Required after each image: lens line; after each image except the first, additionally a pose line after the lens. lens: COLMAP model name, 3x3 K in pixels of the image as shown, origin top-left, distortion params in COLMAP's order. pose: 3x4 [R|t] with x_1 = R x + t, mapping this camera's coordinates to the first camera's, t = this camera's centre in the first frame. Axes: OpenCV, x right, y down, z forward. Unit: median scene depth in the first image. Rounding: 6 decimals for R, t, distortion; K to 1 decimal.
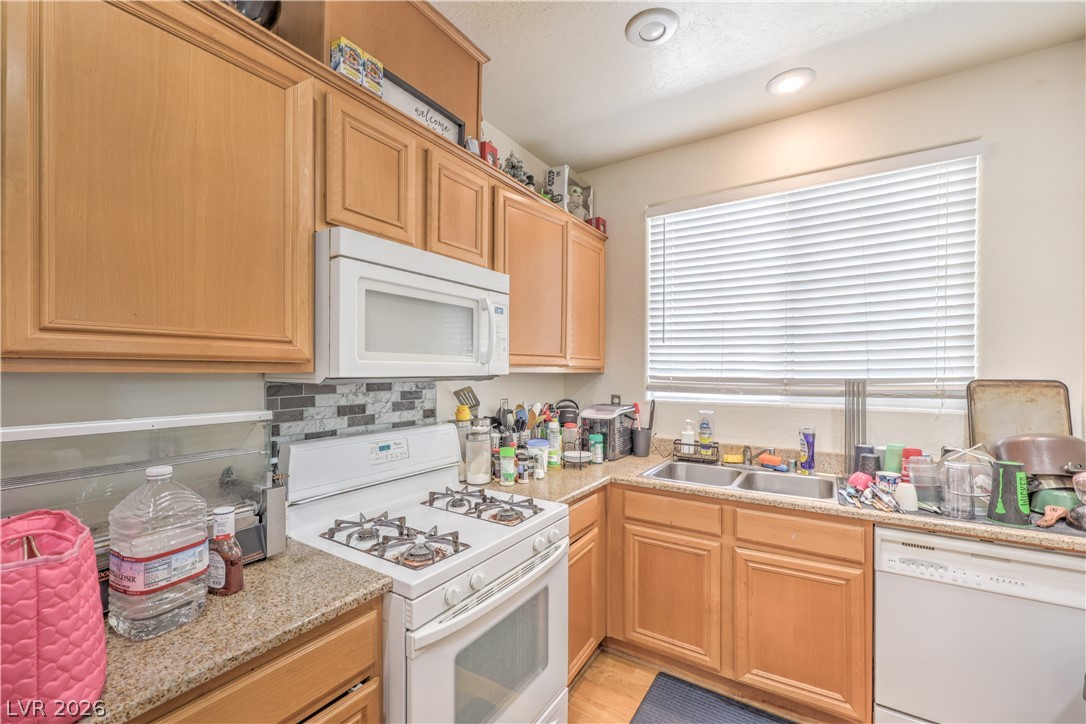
lens RADIAL K [[441.6, 0, 539.2], [0, 441.6, 371.2], [0, 0, 1]] dist [-0.003096, 0.001347]
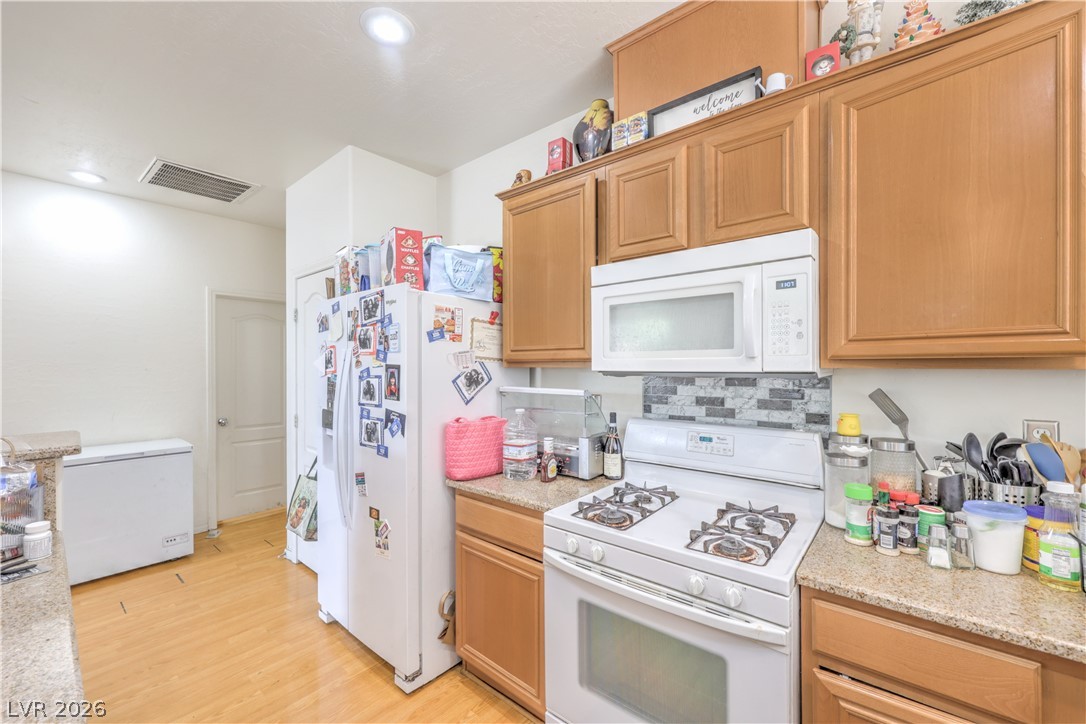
lens RADIAL K [[441.6, 0, 544.5], [0, 441.6, 361.2], [0, 0, 1]] dist [-0.003096, 0.001347]
pose [[-0.104426, -0.010072, -0.994482, 0.716768], [0.002591, 0.999943, -0.010399, -0.002068], [0.994529, -0.003662, -0.104394, 0.707273]]
